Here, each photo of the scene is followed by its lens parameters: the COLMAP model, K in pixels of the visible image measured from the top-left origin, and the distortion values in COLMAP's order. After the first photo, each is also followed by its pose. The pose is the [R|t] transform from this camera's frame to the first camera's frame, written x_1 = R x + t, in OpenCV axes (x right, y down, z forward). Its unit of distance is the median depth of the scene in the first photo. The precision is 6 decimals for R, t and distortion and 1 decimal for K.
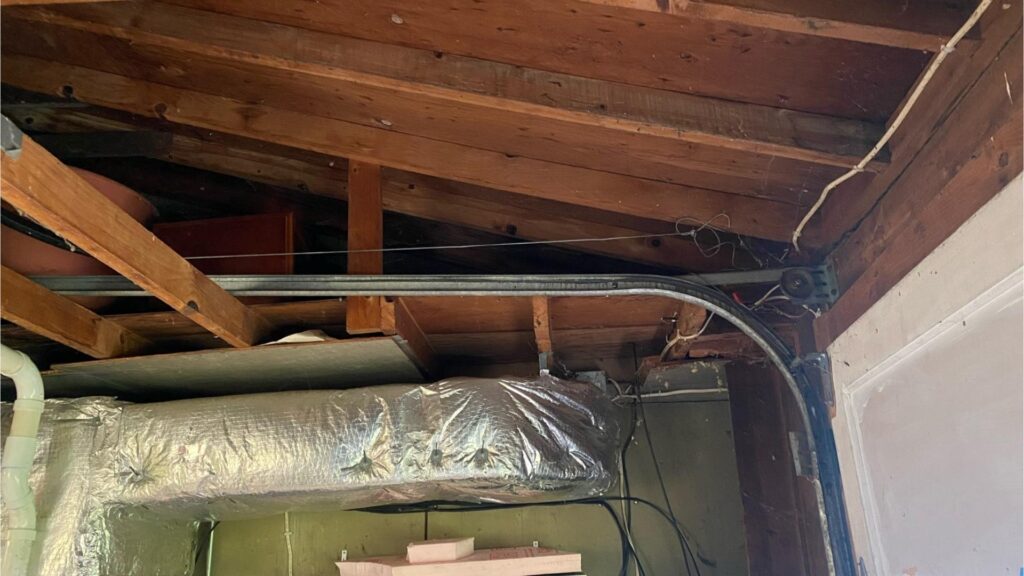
lens RADIAL K [[858.2, 0, 512.2], [0, 858.2, 289.5], [0, 0, 1]] dist [0.001112, 0.000040]
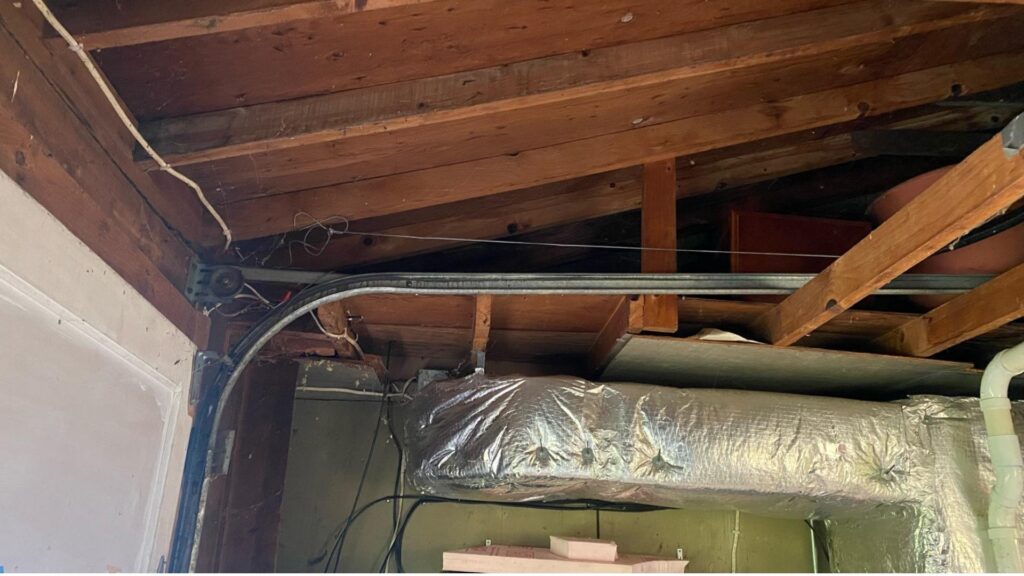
lens RADIAL K [[858.2, 0, 512.2], [0, 858.2, 286.2], [0, 0, 1]] dist [0.001112, 0.000040]
pose [[0.729650, -0.000075, -0.683821, 0.532098], [-0.001415, 0.999998, -0.001620, -0.000274], [0.683820, 0.002149, 0.729648, 0.210451]]
